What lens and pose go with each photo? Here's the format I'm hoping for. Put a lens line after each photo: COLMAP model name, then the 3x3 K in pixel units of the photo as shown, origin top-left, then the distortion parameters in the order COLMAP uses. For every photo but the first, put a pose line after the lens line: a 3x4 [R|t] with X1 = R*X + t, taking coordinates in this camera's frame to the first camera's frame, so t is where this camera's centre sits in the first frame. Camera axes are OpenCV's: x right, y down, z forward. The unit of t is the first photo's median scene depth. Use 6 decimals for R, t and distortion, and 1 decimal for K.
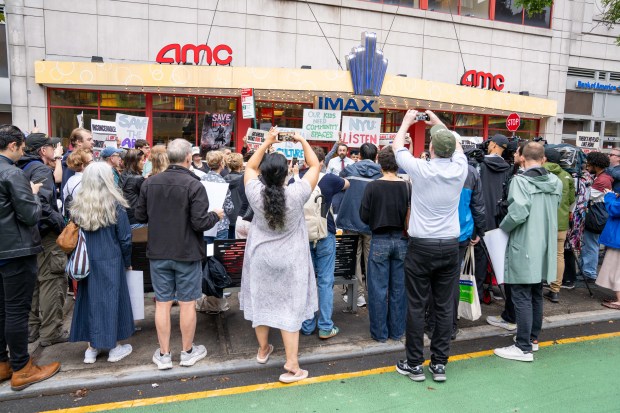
lens RADIAL K [[449.6, 0, 310.0], [0, 449.6, 206.5], [0, 0, 1]] dist [-0.116064, 0.103699]
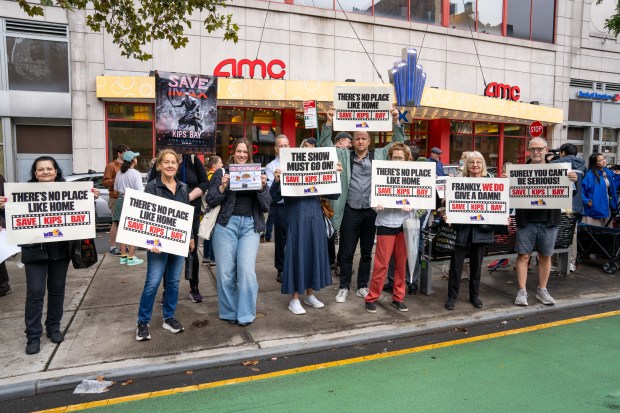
lens RADIAL K [[449.6, 0, 310.0], [0, 449.6, 206.5], [0, 0, 1]] dist [-0.116064, 0.103699]
pose [[0.997585, -0.025585, 0.064571, -0.171746], [0.027173, 0.999346, -0.023840, 0.011539], [-0.063919, 0.025537, 0.997628, -0.051458]]
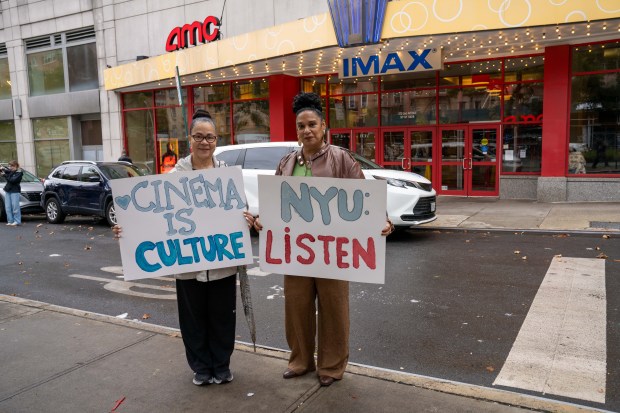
lens RADIAL K [[503.5, 0, 310.0], [0, 503.5, 206.5], [0, 0, 1]] dist [-0.089653, 0.139590]
pose [[0.685492, 0.045540, -0.726654, 0.539252], [-0.044222, 0.998804, 0.020879, -0.036910], [0.726736, 0.017822, 0.686686, 0.448892]]
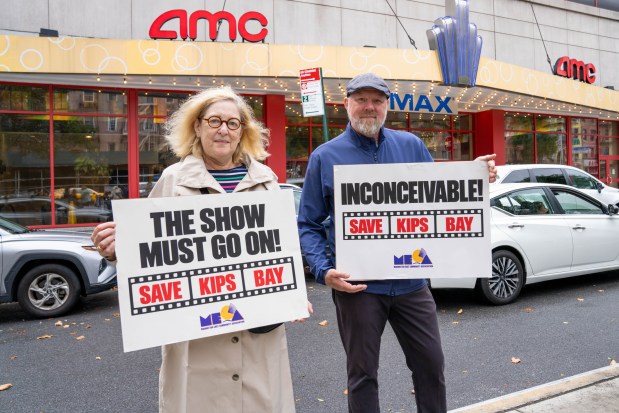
lens RADIAL K [[486.8, 0, 336.1], [0, 486.8, 188.1], [0, 0, 1]] dist [-0.125501, 0.110507]
pose [[0.989114, -0.046875, 0.139487, -0.164261], [0.061382, 0.992931, -0.101588, -0.021757], [-0.133739, 0.109044, 0.984999, 0.272333]]
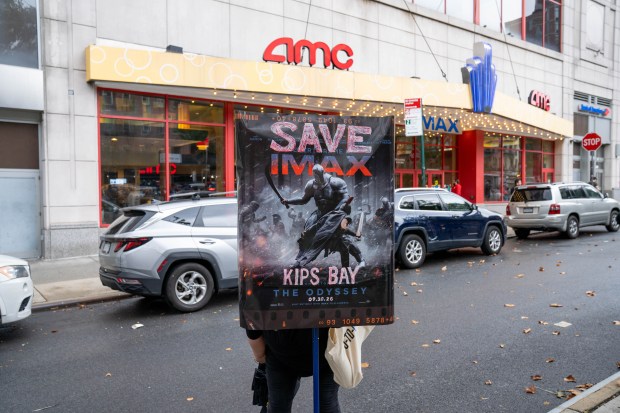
lens RADIAL K [[487.6, 0, 310.0], [0, 487.6, 206.5], [0, 0, 1]] dist [-0.103418, 0.130089]
pose [[0.939340, -0.045173, 0.340000, -0.491200], [0.070048, 0.995662, -0.061242, -0.025159], [-0.335759, 0.081344, 0.938429, 0.206776]]
